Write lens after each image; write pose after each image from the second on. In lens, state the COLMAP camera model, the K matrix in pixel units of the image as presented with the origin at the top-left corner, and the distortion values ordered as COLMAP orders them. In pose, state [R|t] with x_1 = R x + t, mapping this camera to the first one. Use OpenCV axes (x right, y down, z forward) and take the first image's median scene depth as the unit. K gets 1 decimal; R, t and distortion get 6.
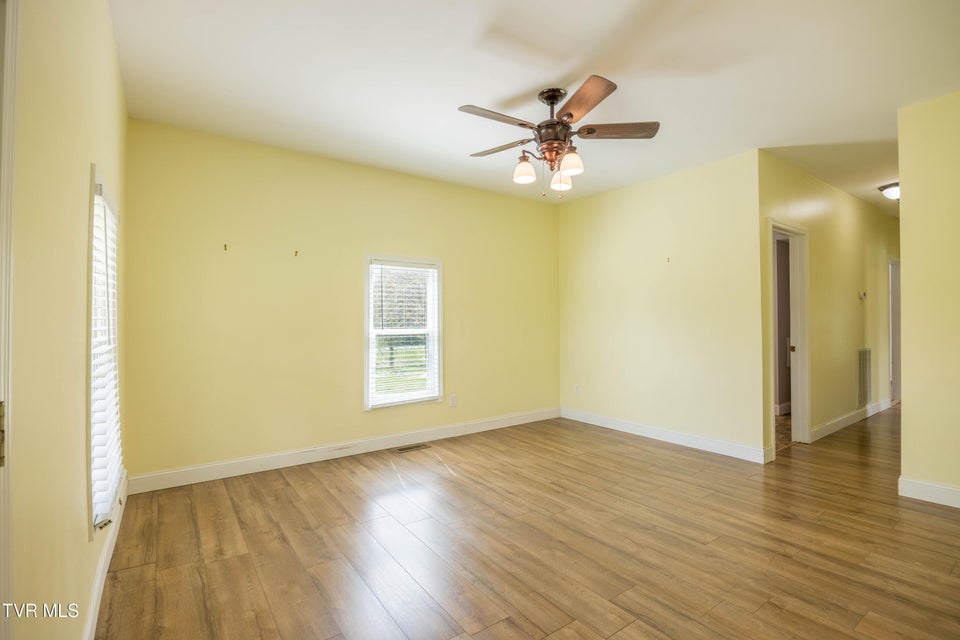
lens RADIAL K [[446.6, 0, 477.5], [0, 446.6, 321.3], [0, 0, 1]] dist [-0.009239, -0.000838]
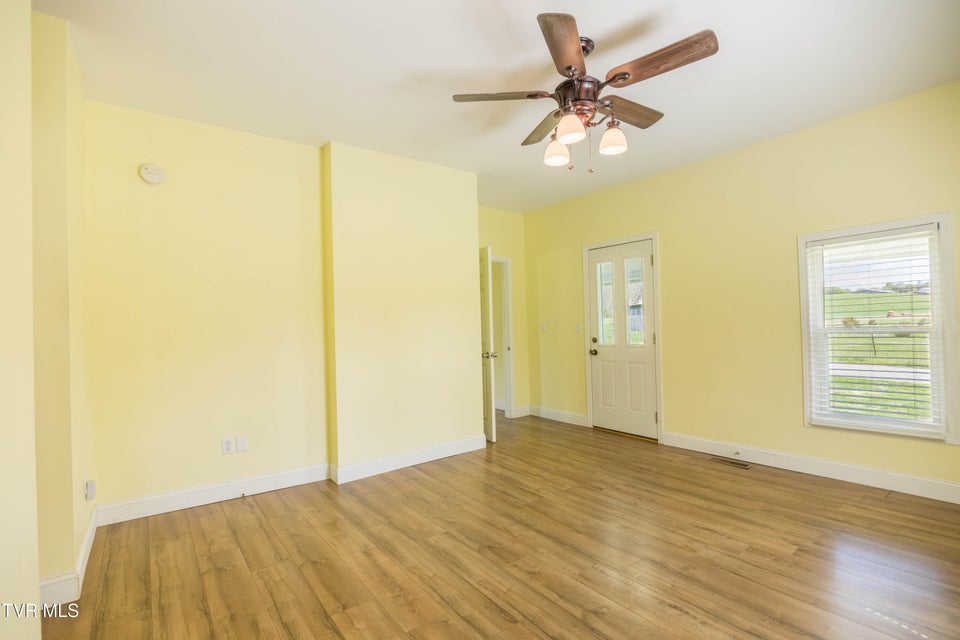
lens RADIAL K [[446.6, 0, 484.5], [0, 446.6, 316.7], [0, 0, 1]] dist [-0.009239, -0.000838]
pose [[-0.998581, 0.029833, -0.044107, 0.383191], [0.030814, 0.999288, -0.021751, 0.003967], [0.043426, -0.023079, -0.998790, 1.782099]]
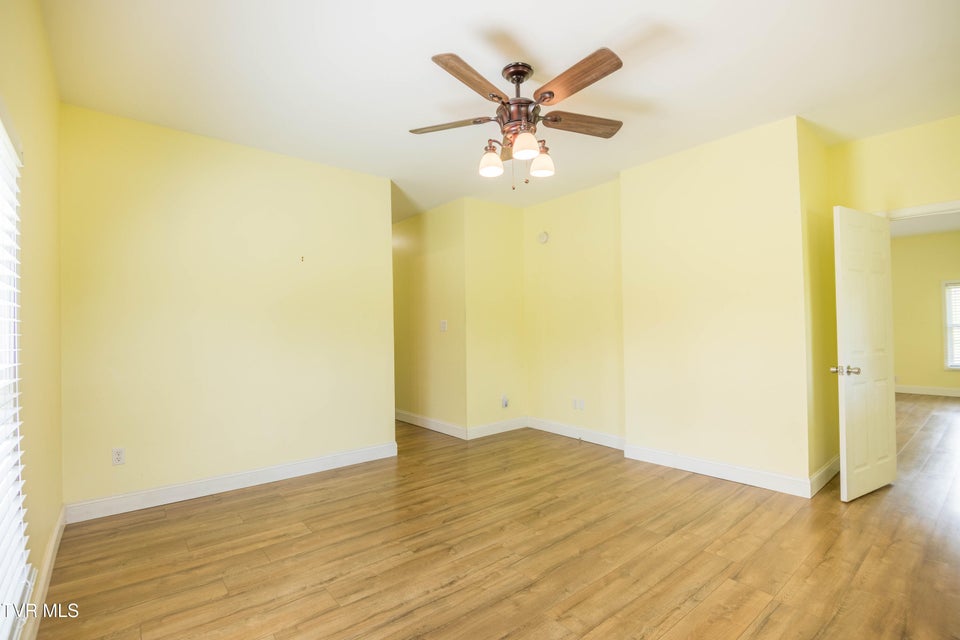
lens RADIAL K [[446.6, 0, 481.4], [0, 446.6, 324.3], [0, 0, 1]] dist [-0.009239, -0.000838]
pose [[-0.079256, 0.017745, 0.996696, -0.681581], [0.010037, 0.999805, -0.017002, 0.006489], [-0.996804, 0.008656, -0.079419, 1.127714]]
